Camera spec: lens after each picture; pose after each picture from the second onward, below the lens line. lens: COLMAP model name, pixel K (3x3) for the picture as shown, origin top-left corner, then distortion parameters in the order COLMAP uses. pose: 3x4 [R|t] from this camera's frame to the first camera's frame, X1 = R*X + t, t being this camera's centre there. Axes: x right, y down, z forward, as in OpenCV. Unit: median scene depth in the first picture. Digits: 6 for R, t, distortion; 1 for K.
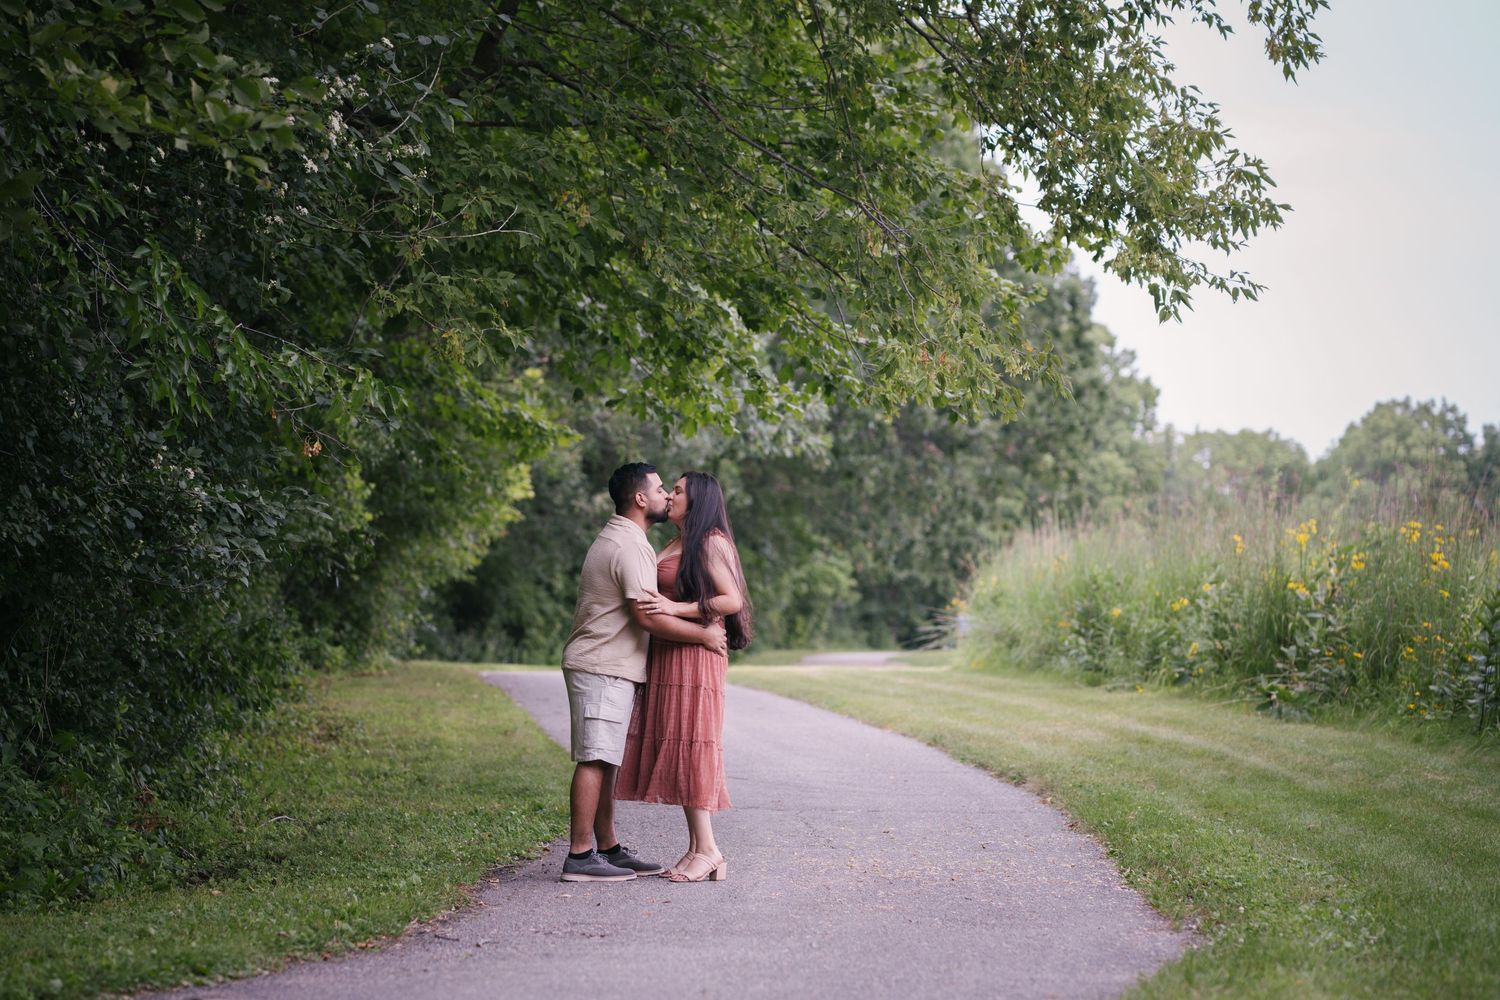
lens RADIAL K [[3836.3, 0, 750.0], [0, 3836.3, 500.0], [0, 0, 1]] dist [-0.004902, 0.159469]
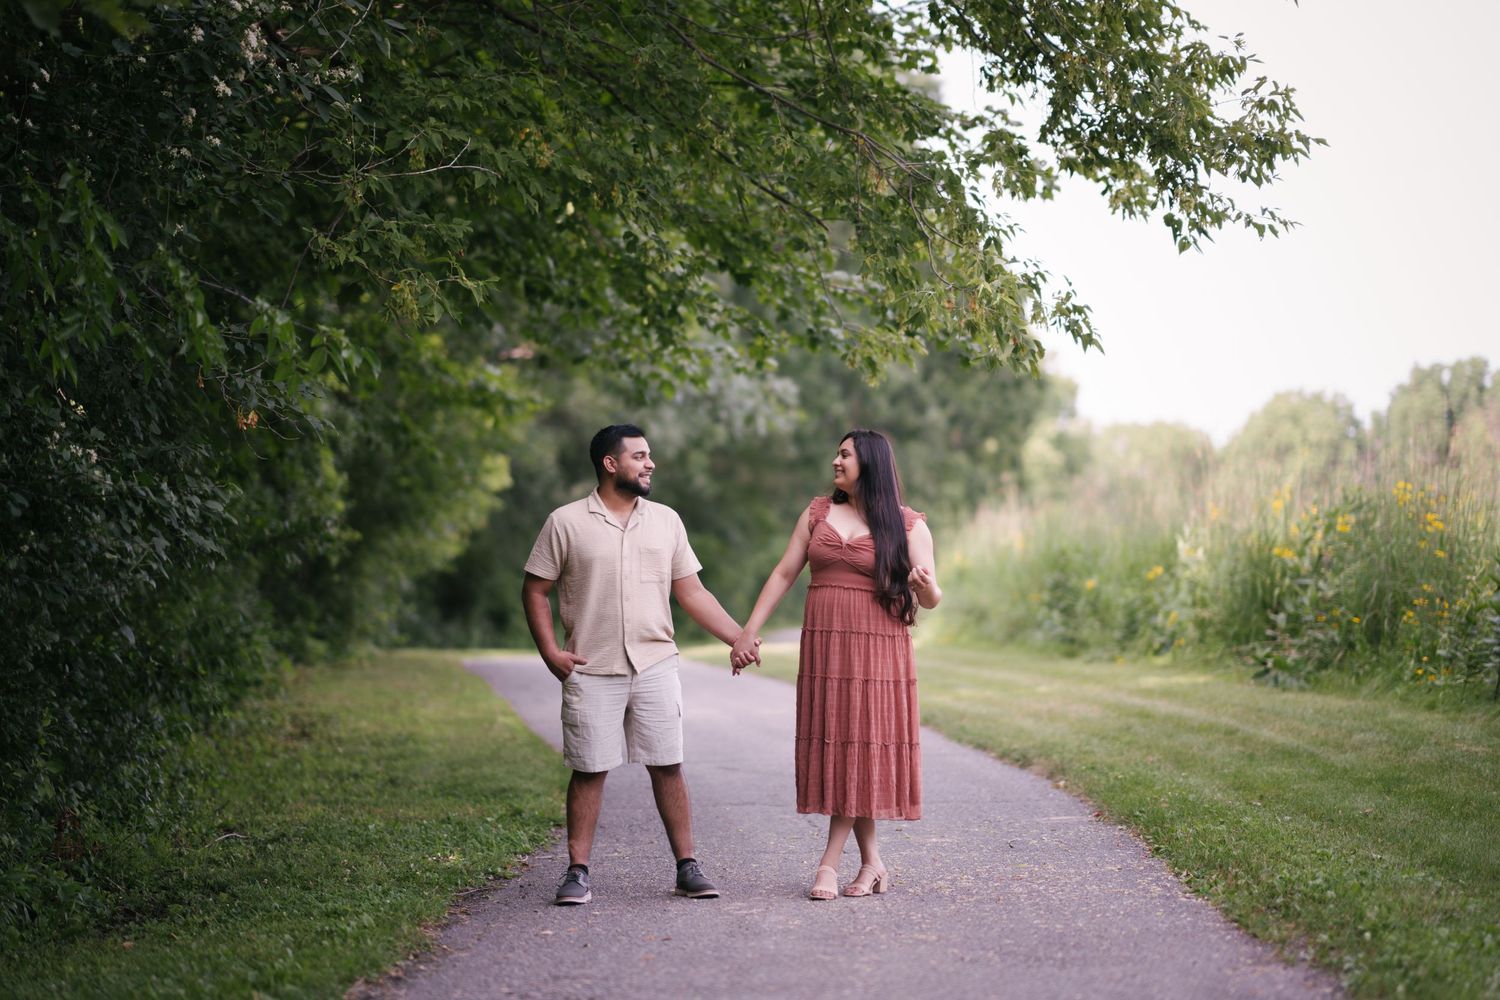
lens RADIAL K [[3548.7, 0, 892.3], [0, 3548.7, 502.3], [0, 0, 1]] dist [0.090079, 1.181411]
pose [[0.998420, -0.026811, 0.049373, -0.004231], [0.026610, 0.999635, 0.004730, 0.003259], [-0.049482, -0.003409, 0.998769, 0.113974]]
